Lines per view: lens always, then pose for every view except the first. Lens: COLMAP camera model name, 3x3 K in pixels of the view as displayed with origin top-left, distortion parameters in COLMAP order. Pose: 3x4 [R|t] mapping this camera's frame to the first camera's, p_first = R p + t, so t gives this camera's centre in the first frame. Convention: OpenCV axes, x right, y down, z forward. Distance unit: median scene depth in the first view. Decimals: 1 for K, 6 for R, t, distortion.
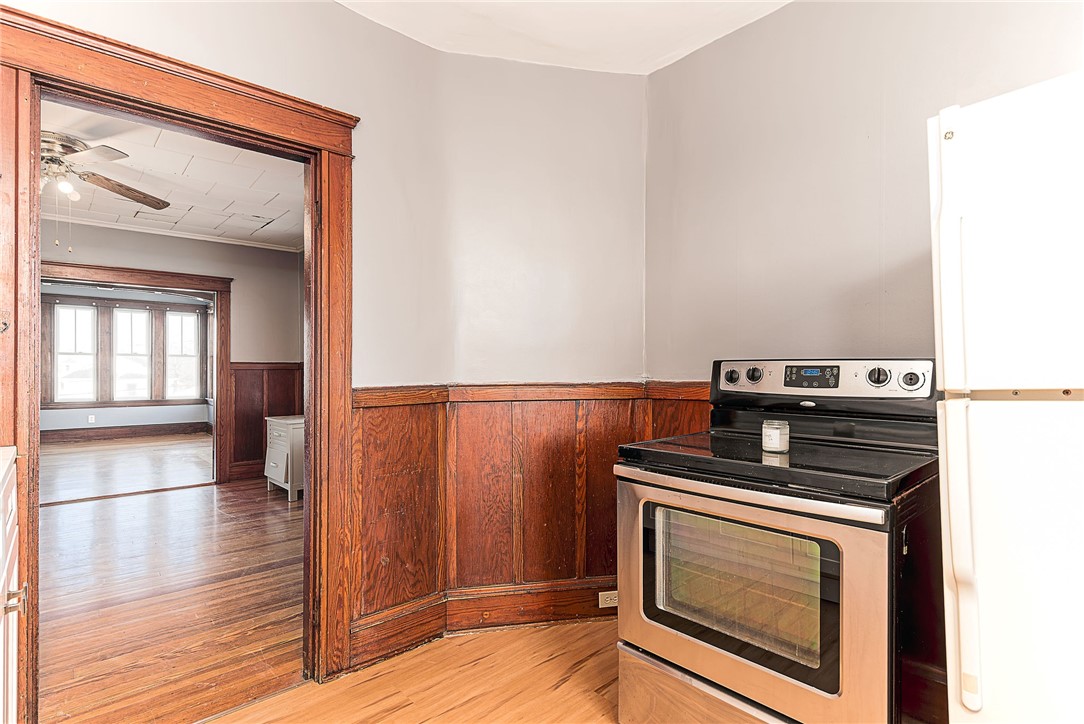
lens RADIAL K [[544.4, 0, 538.9], [0, 544.4, 373.6], [0, 0, 1]] dist [0.005079, -0.000074]
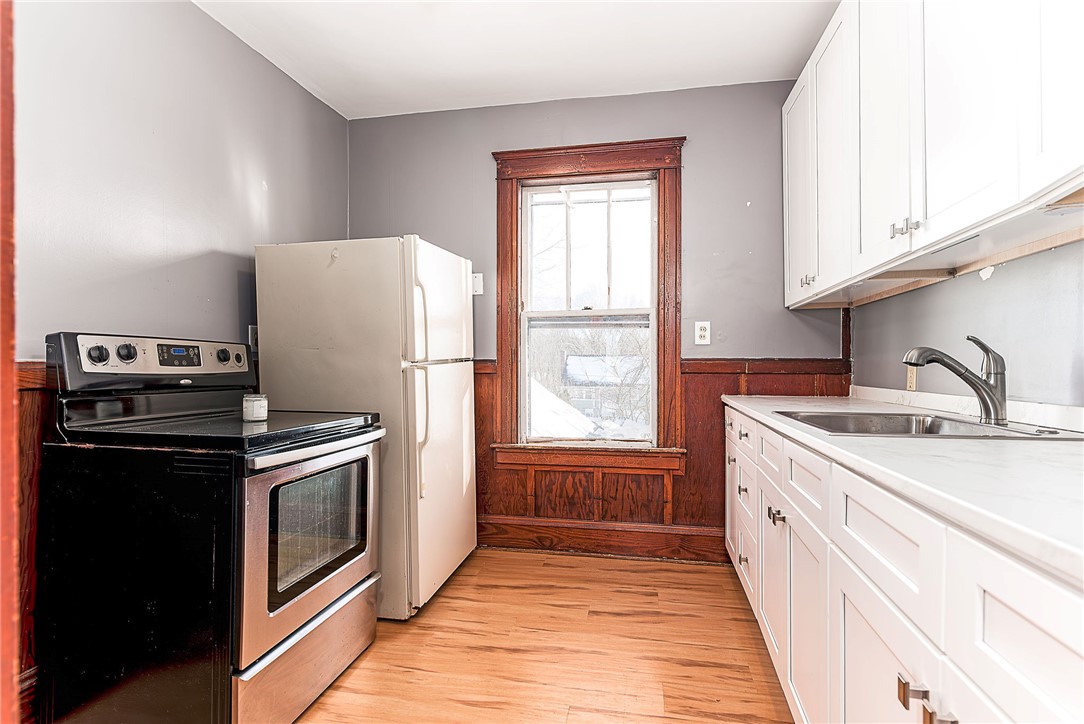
lens RADIAL K [[544.4, 0, 544.2], [0, 544.4, 361.8], [0, 0, 1]] dist [0.005079, -0.000074]
pose [[-0.603085, 0.005181, 0.797660, -0.733860], [0.003064, 0.999987, -0.004178, 0.023342], [-0.797671, -0.000076, -0.603093, 1.057930]]
